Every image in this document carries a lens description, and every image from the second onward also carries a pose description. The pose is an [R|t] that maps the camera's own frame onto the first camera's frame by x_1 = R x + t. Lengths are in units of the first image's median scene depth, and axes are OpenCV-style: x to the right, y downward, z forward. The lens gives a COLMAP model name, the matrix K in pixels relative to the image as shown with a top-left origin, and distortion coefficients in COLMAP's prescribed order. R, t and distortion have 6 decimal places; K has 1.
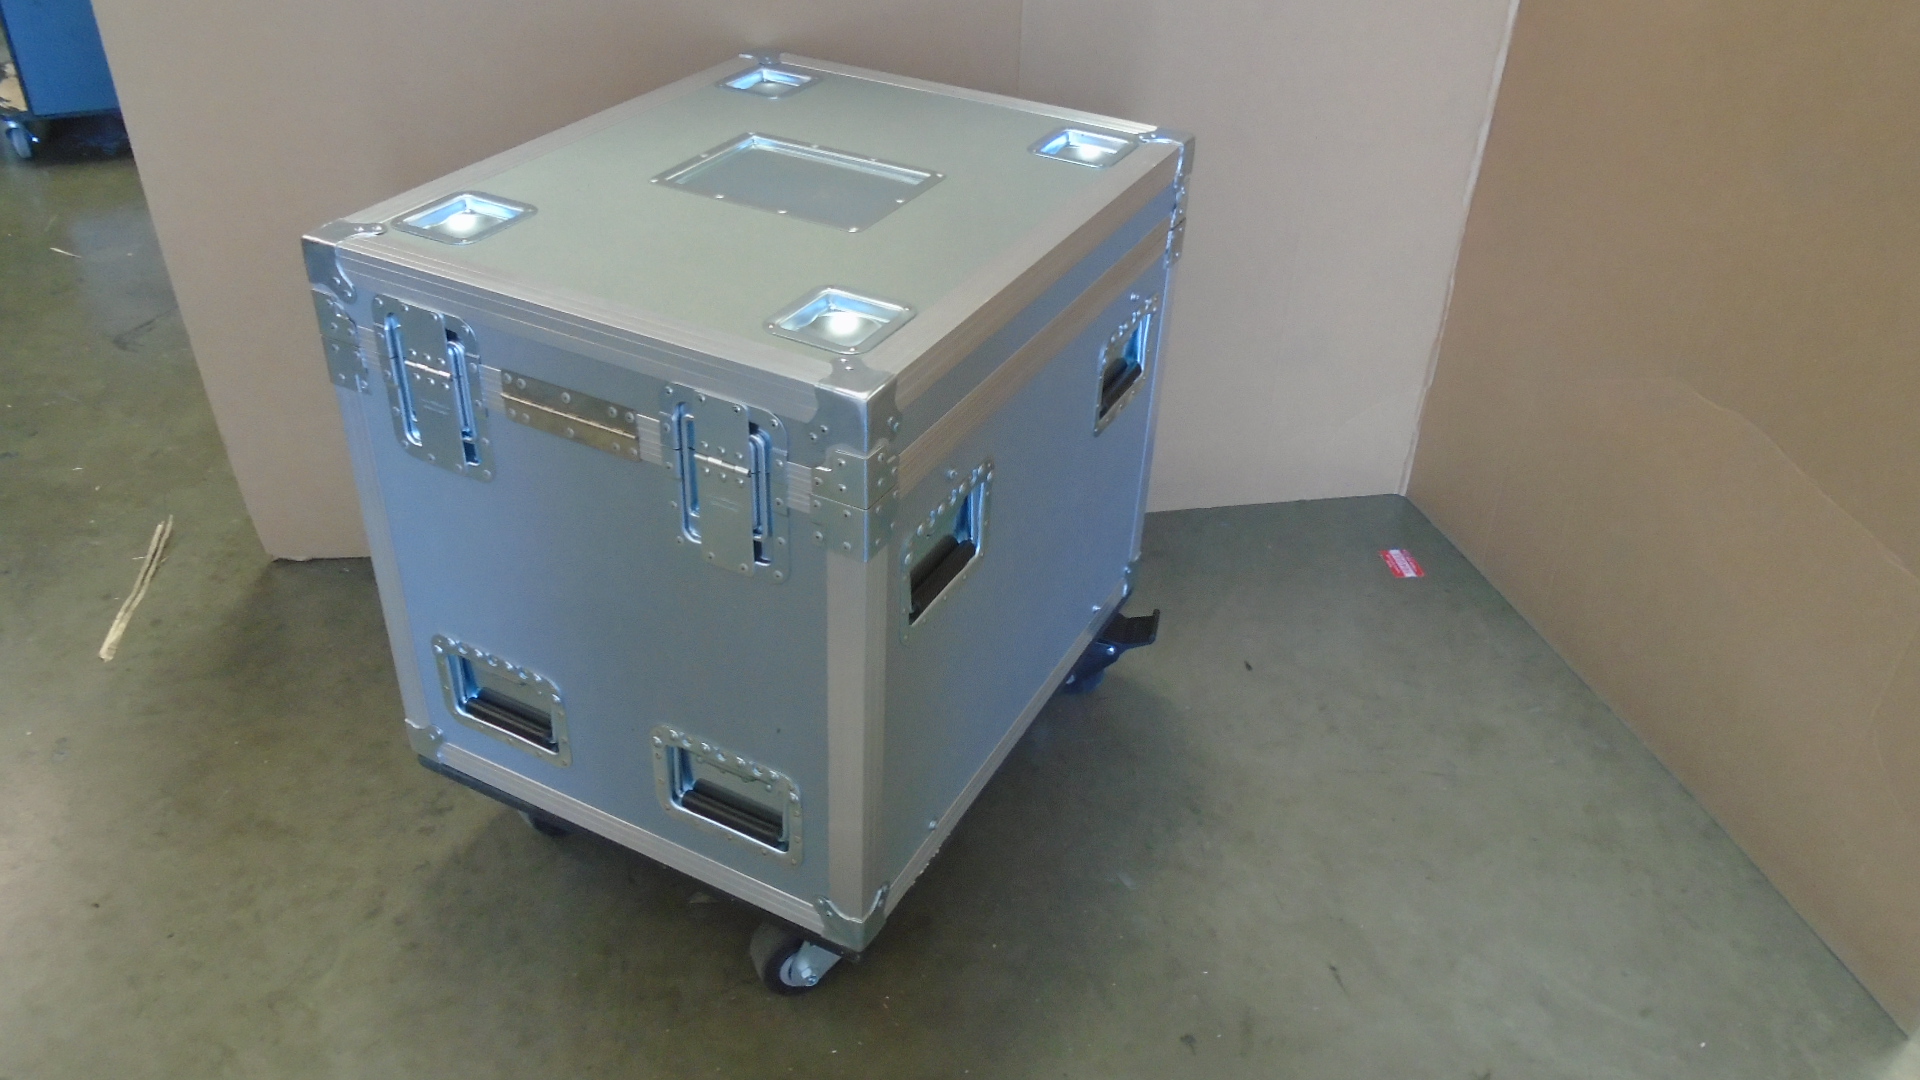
lens RADIAL K [[1462.1, 0, 960.0], [0, 1462.1, 540.0], [0, 0, 1]] dist [-0.015967, 0.002817]
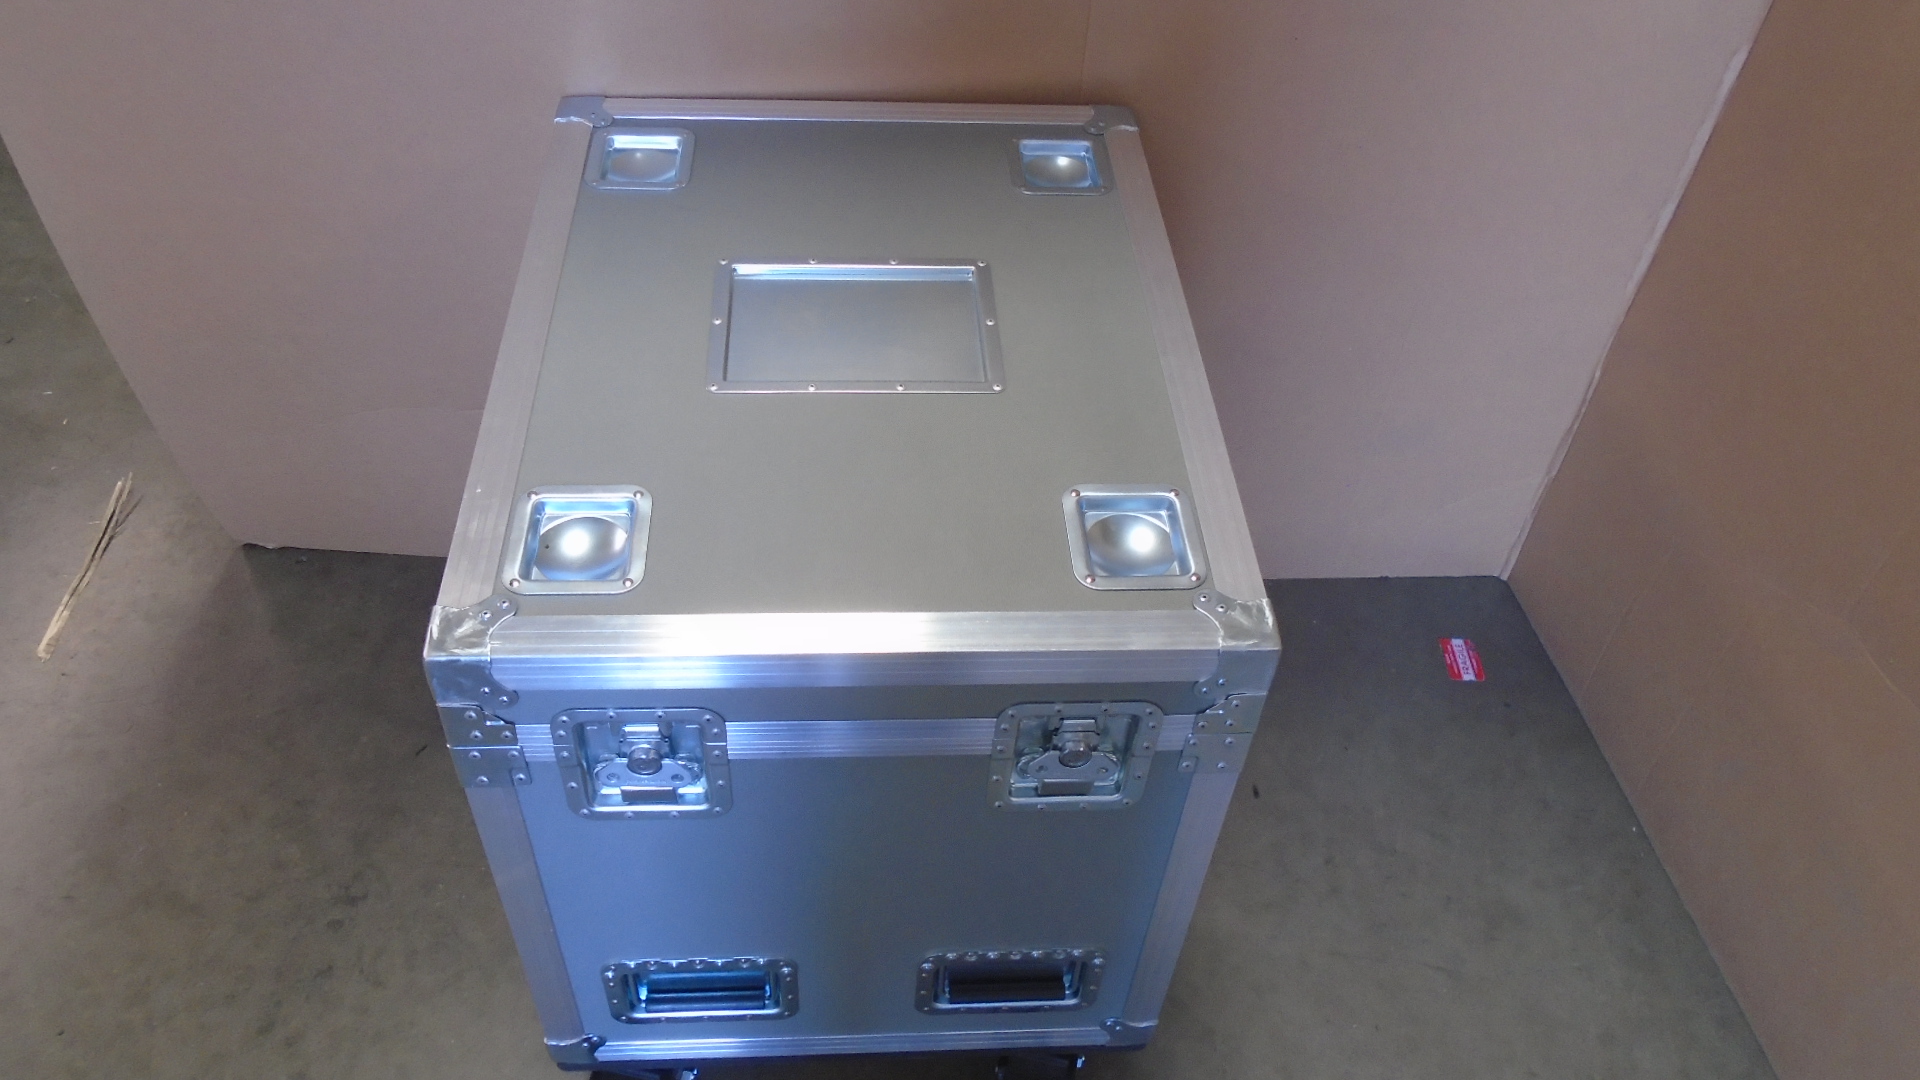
lens RADIAL K [[1467.9, 0, 960.0], [0, 1467.9, 540.0], [0, 0, 1]] dist [-0.011489, -0.003283]
pose [[0.991090, 0.106165, -0.080432, 0.073501], [-0.087540, 0.974336, 0.207379, -0.234532], [0.100385, -0.198491, 0.974948, 0.137107]]
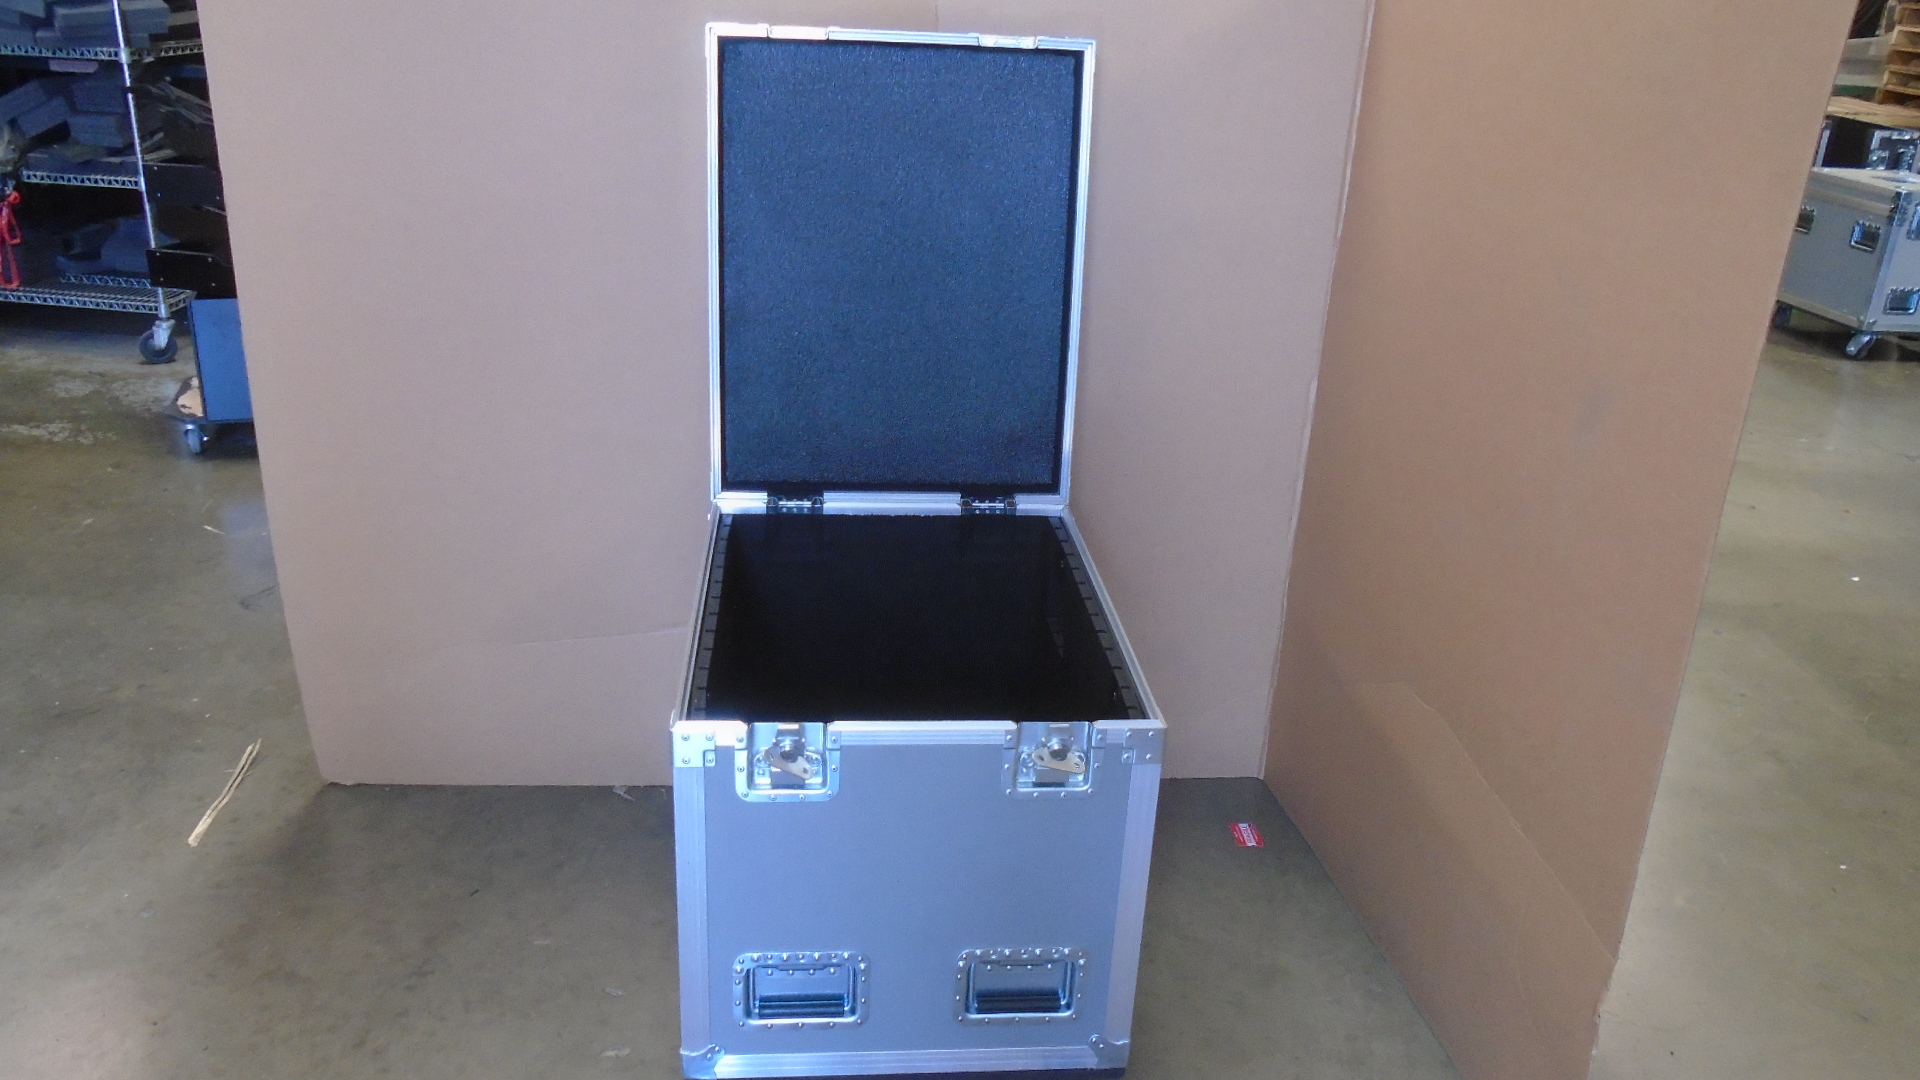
lens RADIAL K [[1462.1, 0, 960.0], [0, 1462.1, 540.0], [0, 0, 1]] dist [-0.015967, 0.002817]
pose [[0.996448, 0.041350, -0.073364, 0.163246], [-0.055543, 0.977507, -0.203460, 0.040804], [0.063301, 0.206812, 0.976331, -0.254281]]
